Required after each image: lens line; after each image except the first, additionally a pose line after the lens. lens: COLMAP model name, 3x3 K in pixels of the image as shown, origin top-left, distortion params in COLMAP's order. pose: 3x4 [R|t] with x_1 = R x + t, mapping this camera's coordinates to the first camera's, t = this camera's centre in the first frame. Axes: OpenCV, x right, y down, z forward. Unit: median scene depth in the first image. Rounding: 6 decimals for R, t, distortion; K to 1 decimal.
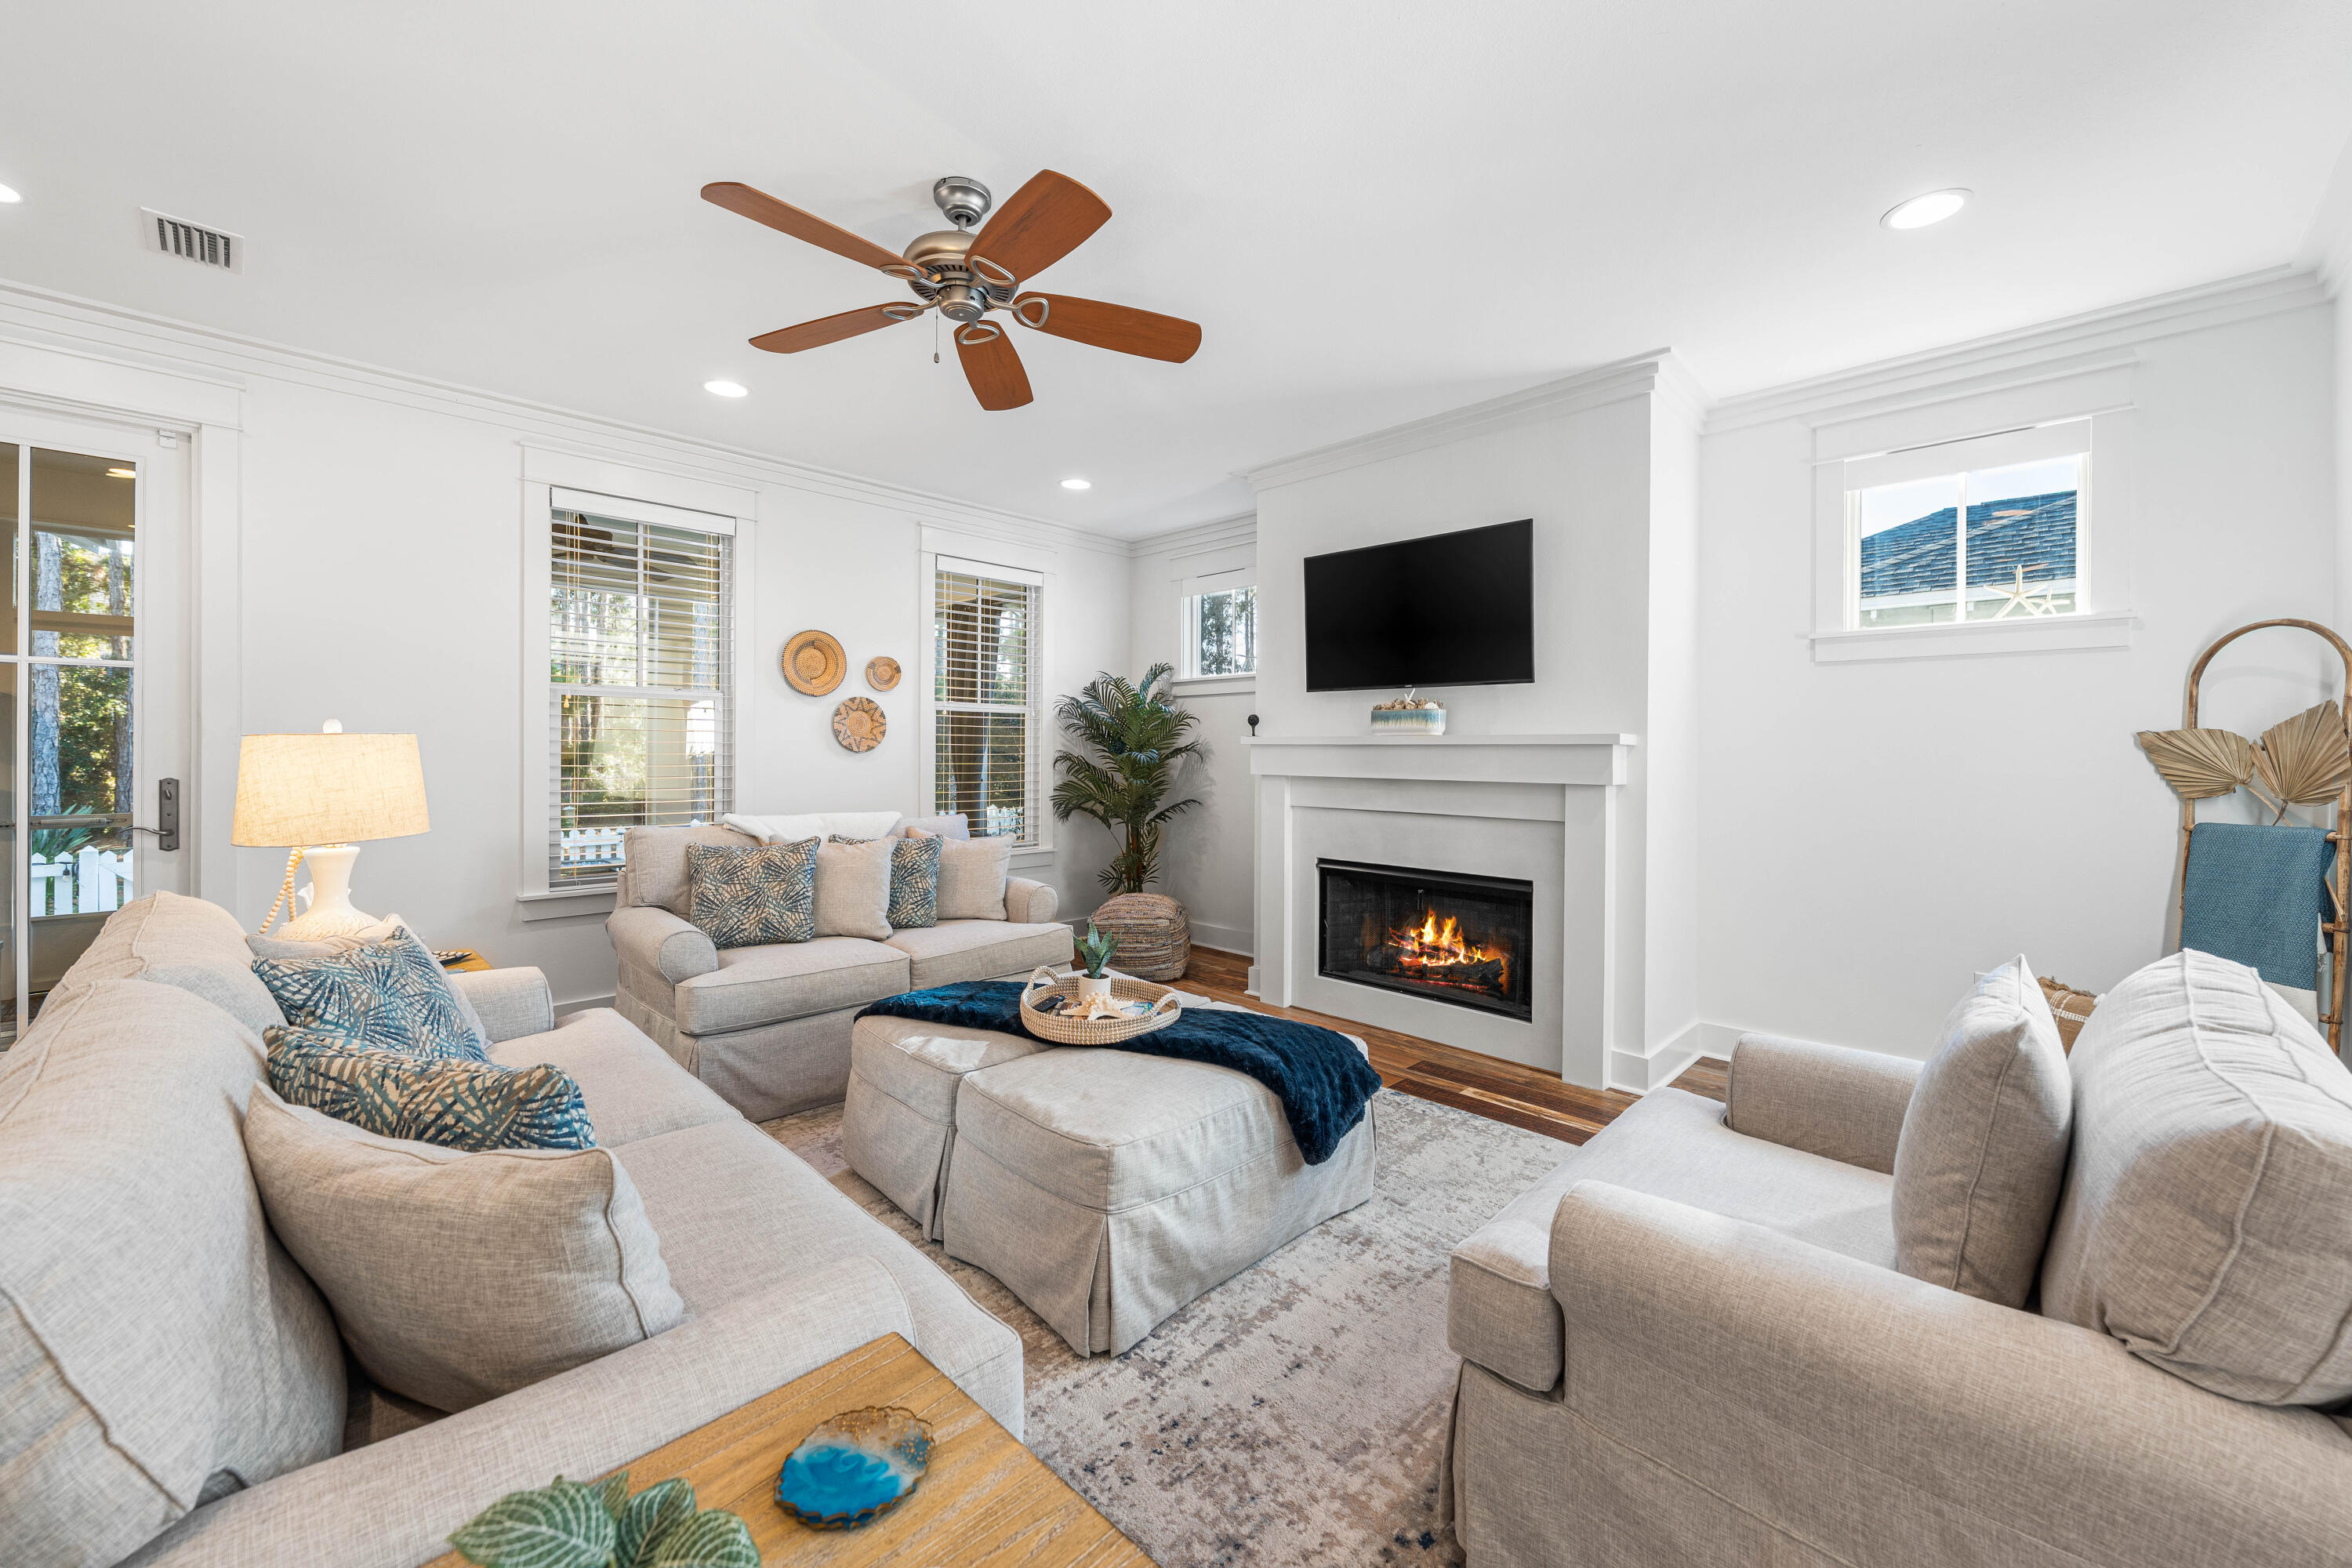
lens RADIAL K [[884.5, 0, 1202.0], [0, 884.5, 747.7], [0, 0, 1]] dist [0.001239, 0.000108]
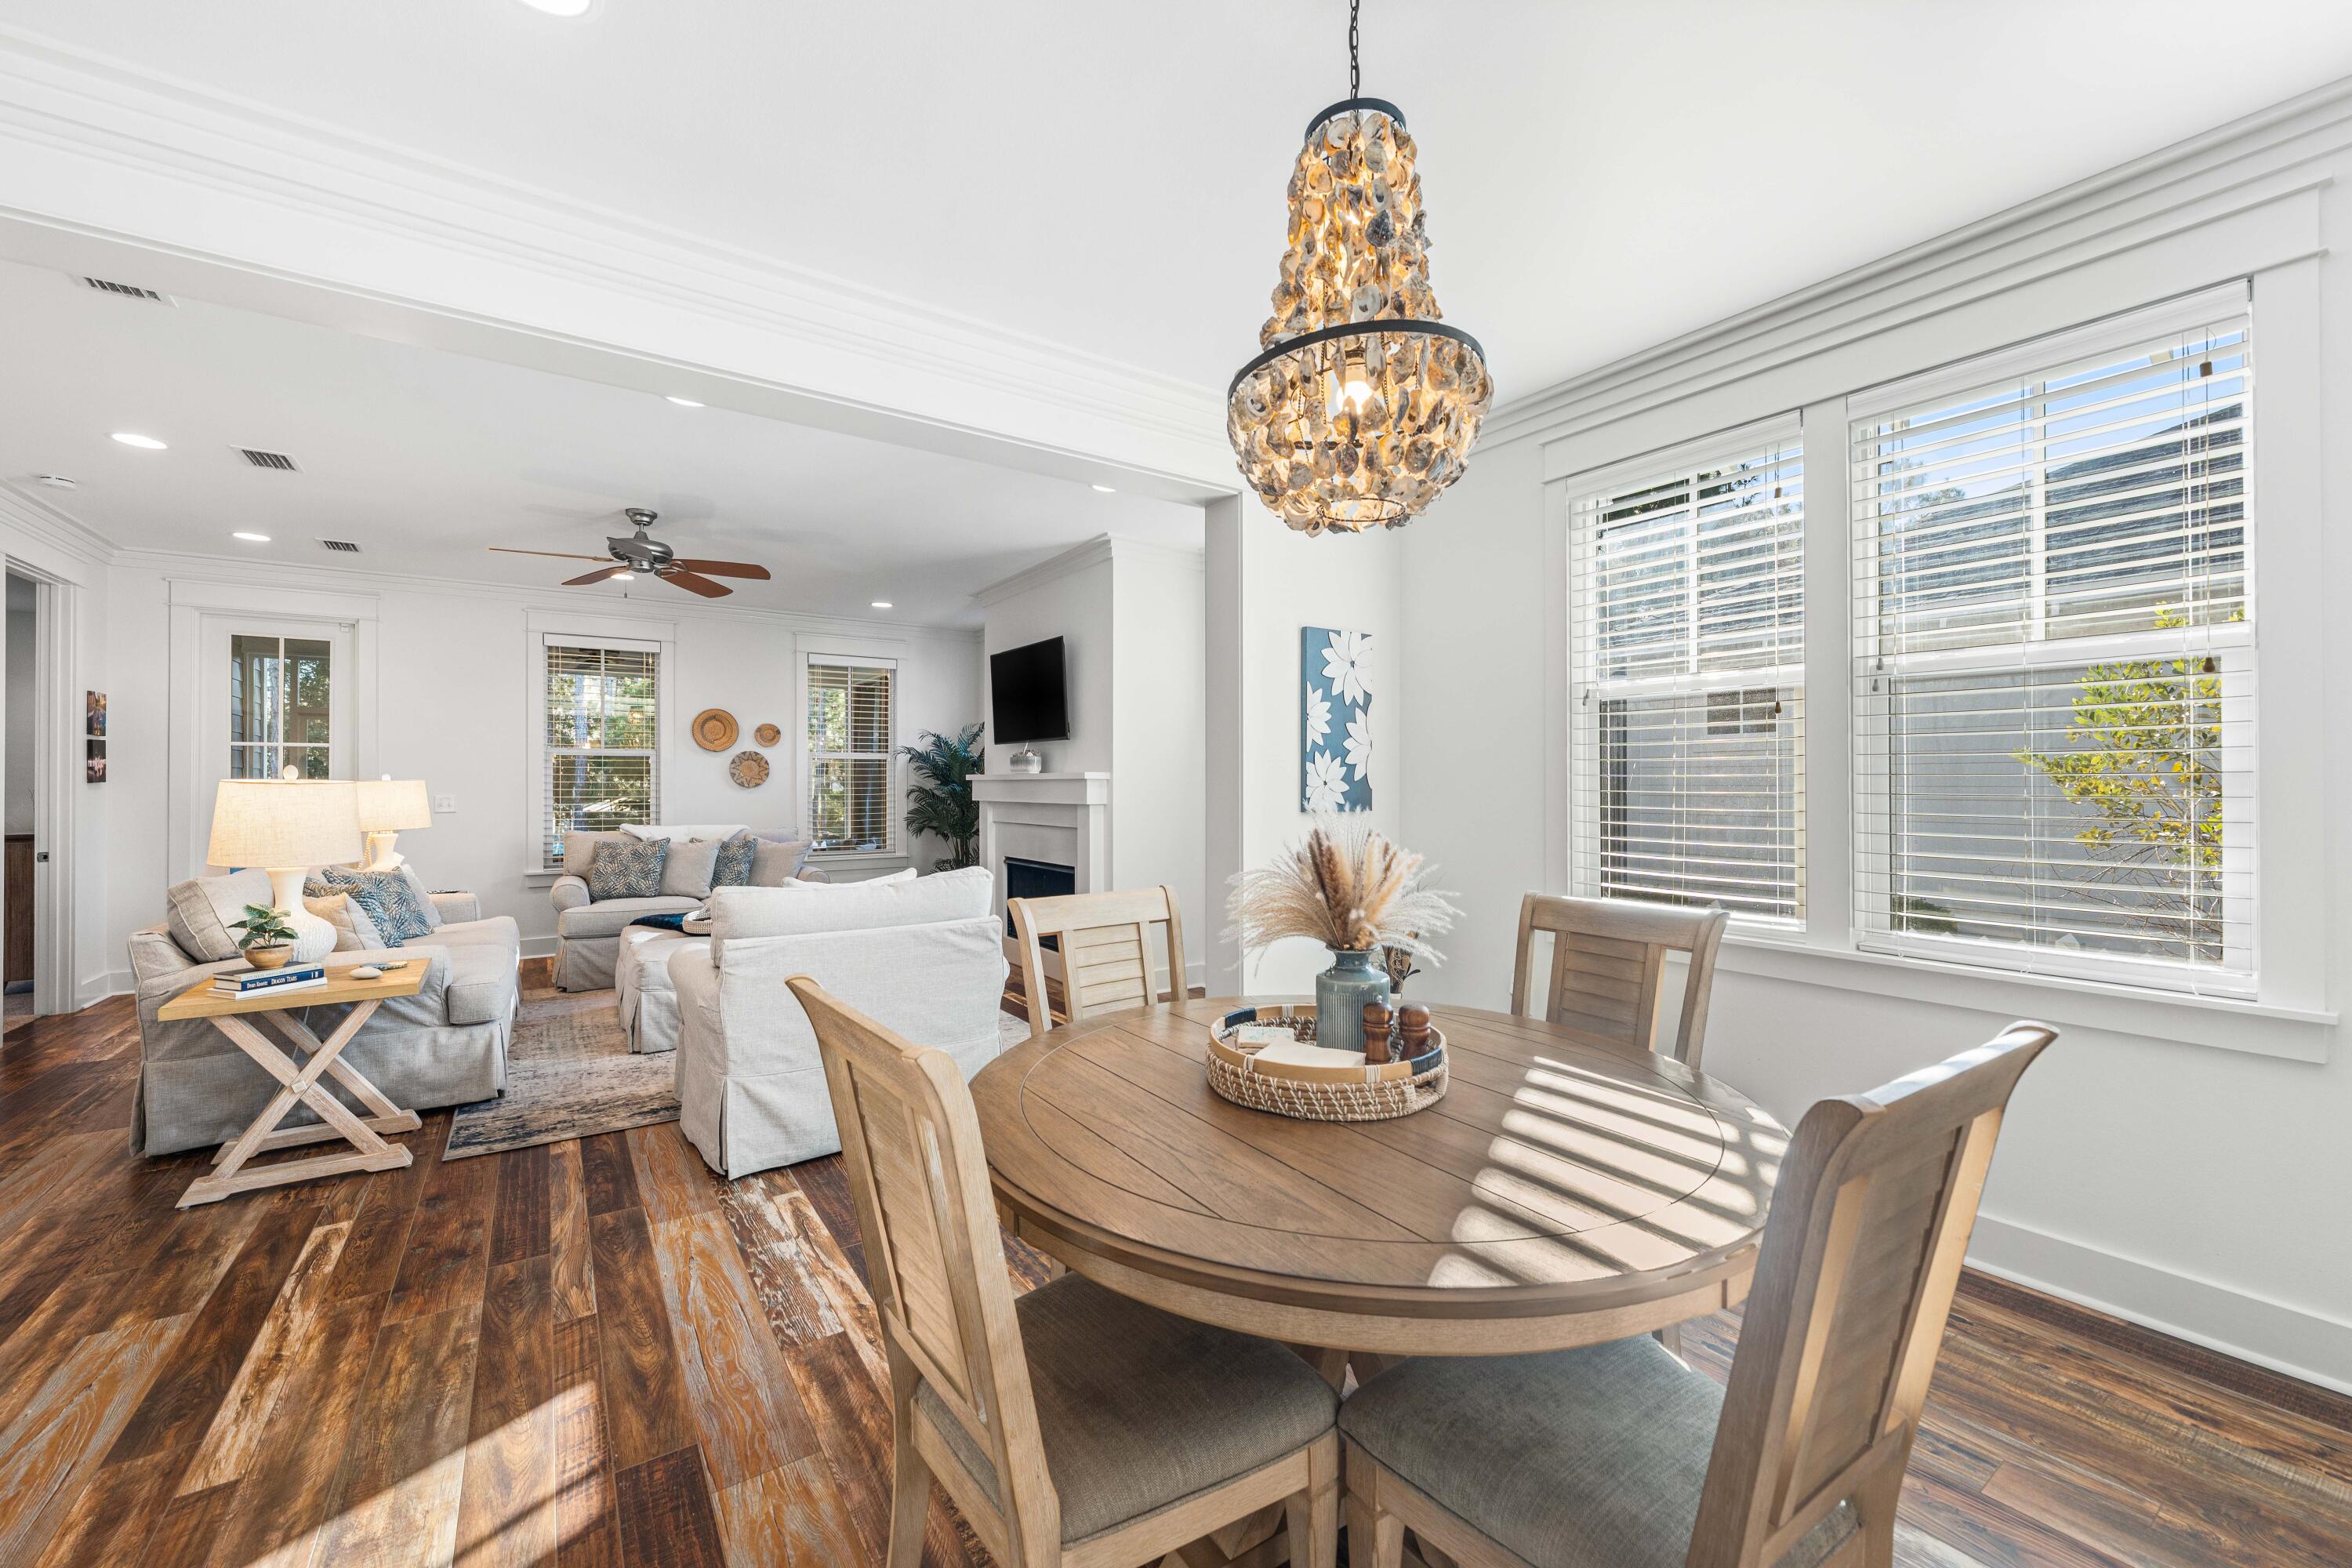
lens RADIAL K [[903.0, 0, 1180.5], [0, 903.0, 767.5], [0, 0, 1]] dist [-0.000411, -0.000857]
pose [[0.982225, -0.011457, -0.187356, 0.807336], [0.008430, 0.999821, -0.016942, 0.004072], [0.187516, 0.015062, 0.982146, -0.486477]]
